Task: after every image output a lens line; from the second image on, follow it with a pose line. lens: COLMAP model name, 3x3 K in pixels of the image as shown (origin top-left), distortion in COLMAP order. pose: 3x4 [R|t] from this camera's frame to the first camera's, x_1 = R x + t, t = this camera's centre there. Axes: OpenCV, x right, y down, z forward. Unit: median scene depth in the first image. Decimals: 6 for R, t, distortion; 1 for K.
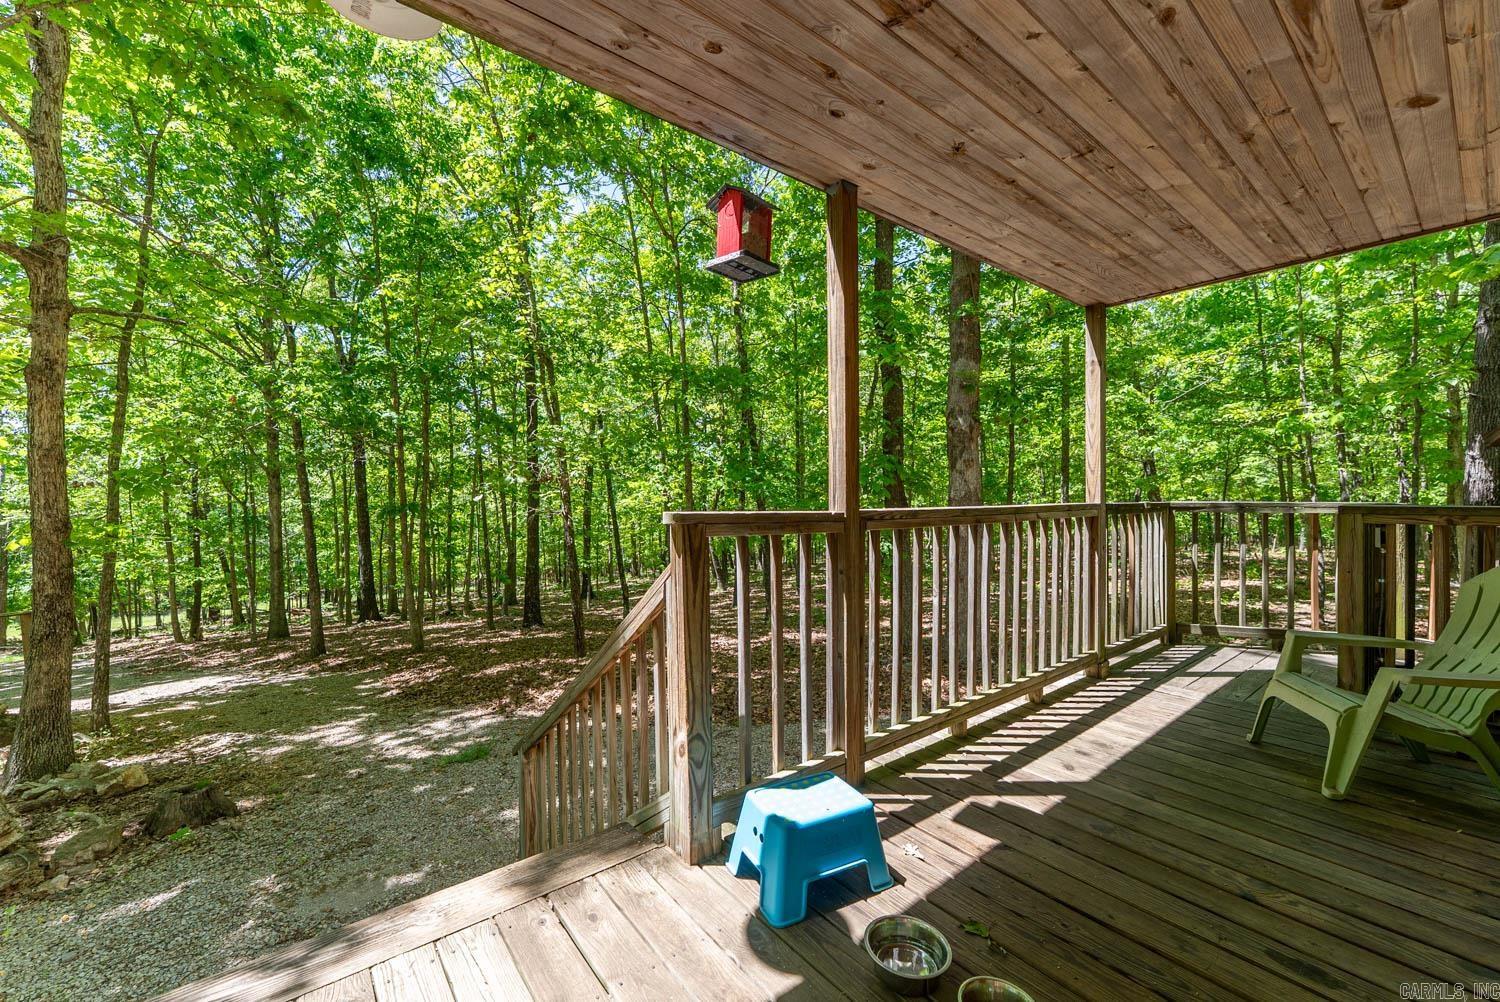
lens RADIAL K [[596.7, 0, 750.4], [0, 596.7, 502.5], [0, 0, 1]] dist [-0.003621, -0.000413]
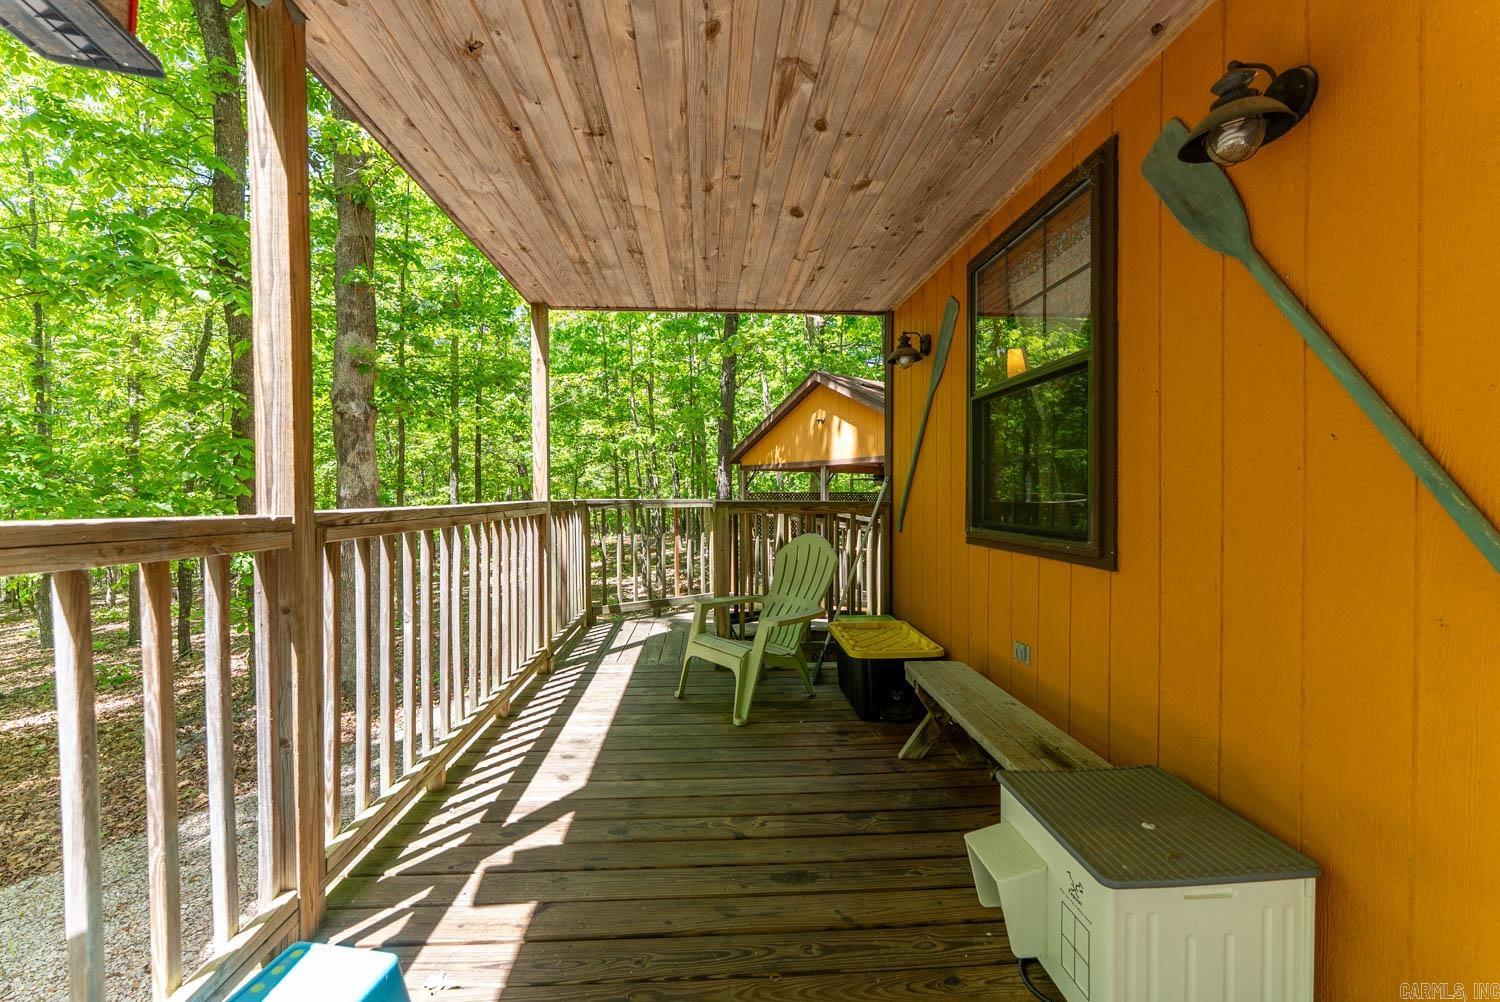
lens RADIAL K [[596.7, 0, 744.3], [0, 596.7, 502.5], [0, 0, 1]] dist [-0.003621, -0.000413]
pose [[0.576129, -0.008292, 0.817316, -0.070535], [0.007276, 0.999961, 0.005016, 0.002115], [-0.817326, 0.003057, 0.576167, 0.204900]]
